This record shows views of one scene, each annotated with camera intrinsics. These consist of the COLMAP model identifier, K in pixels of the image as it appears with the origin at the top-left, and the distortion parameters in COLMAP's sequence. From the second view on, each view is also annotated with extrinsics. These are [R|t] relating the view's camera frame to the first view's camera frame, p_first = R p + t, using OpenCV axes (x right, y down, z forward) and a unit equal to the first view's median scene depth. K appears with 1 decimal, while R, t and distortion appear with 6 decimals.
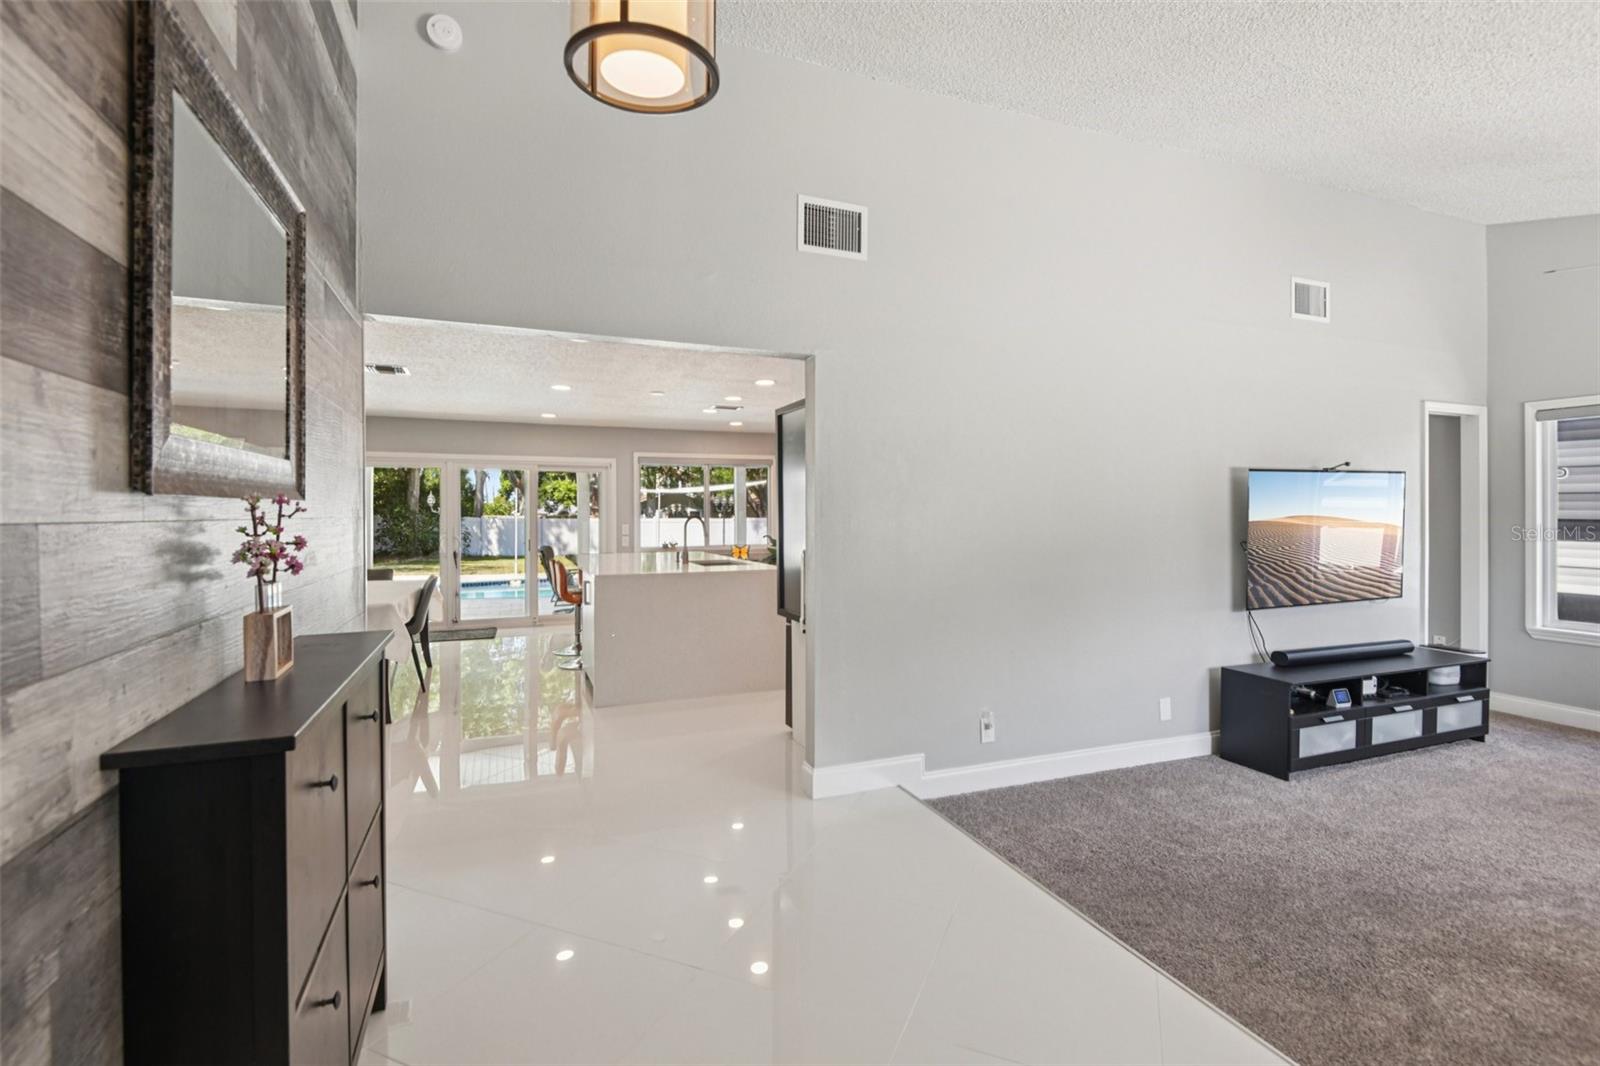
lens RADIAL K [[737.3, 0, 805.2], [0, 737.3, 522.7], [0, 0, 1]] dist [-0.001298, -0.008208]
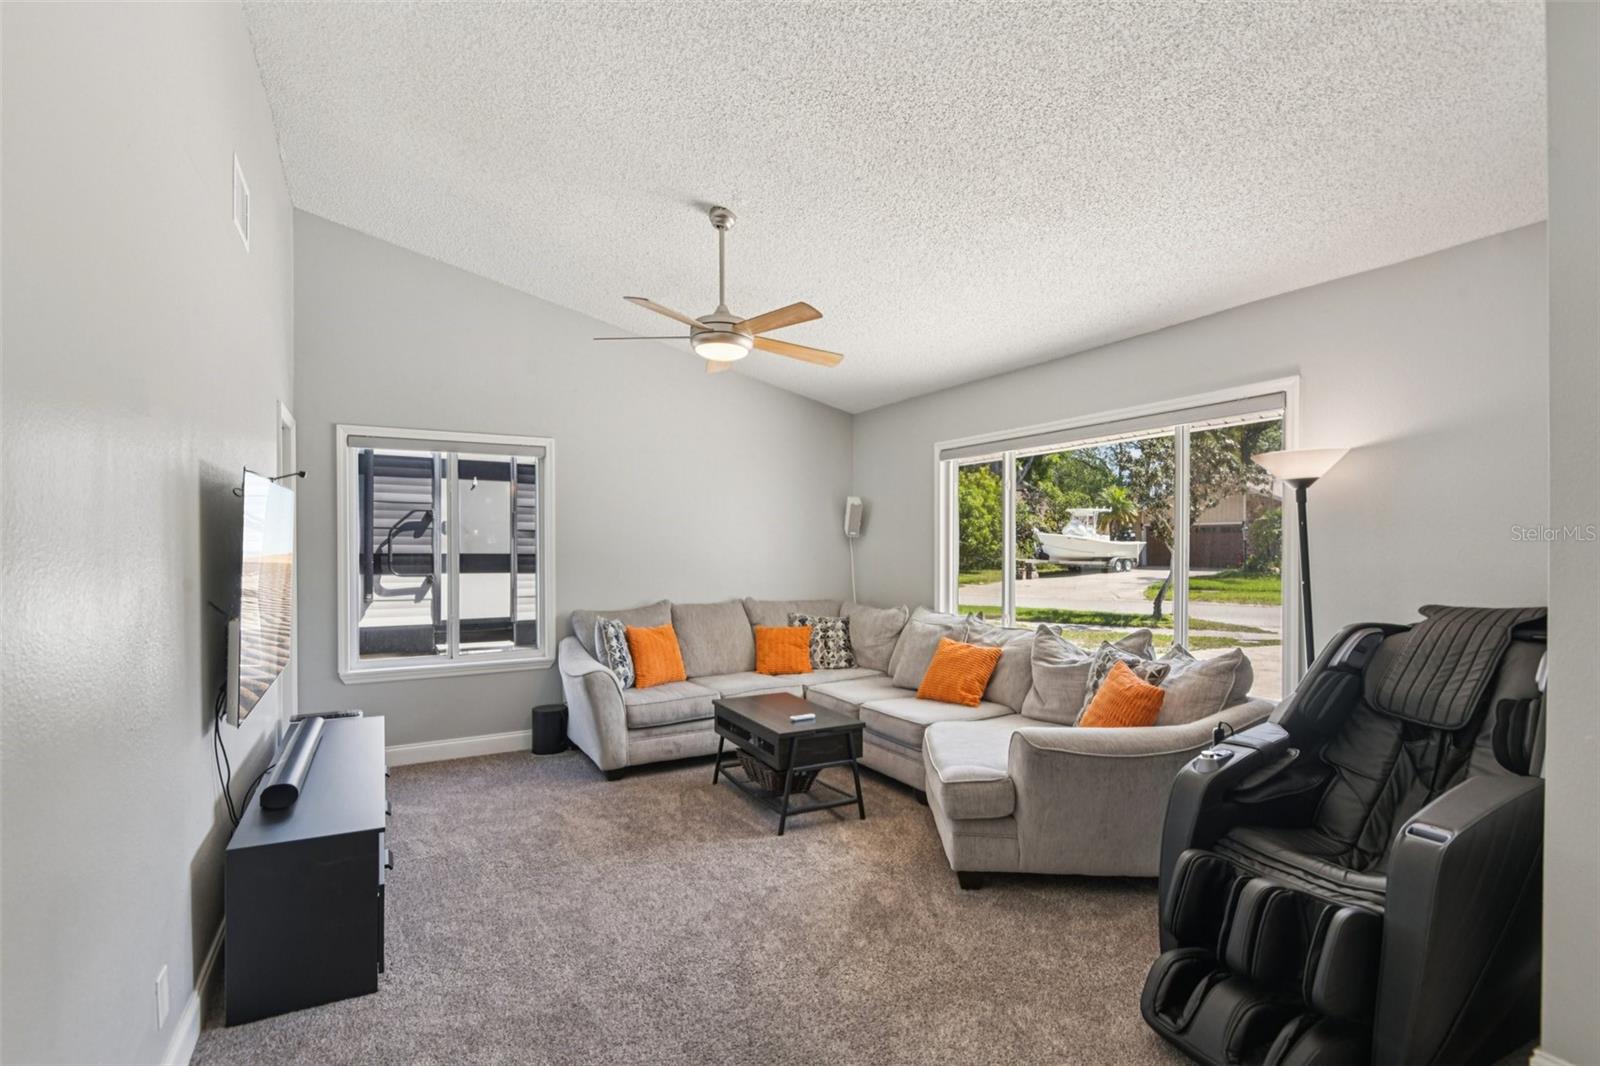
lens RADIAL K [[737.3, 0, 798.8], [0, 737.3, 531.8], [0, 0, 1]] dist [-0.001298, -0.008208]
pose [[-0.141053, 0.021835, 0.989761, 0.004237], [0.005001, 0.999760, -0.021343, -0.010714], [-0.989989, 0.001940, -0.141128, 0.784946]]
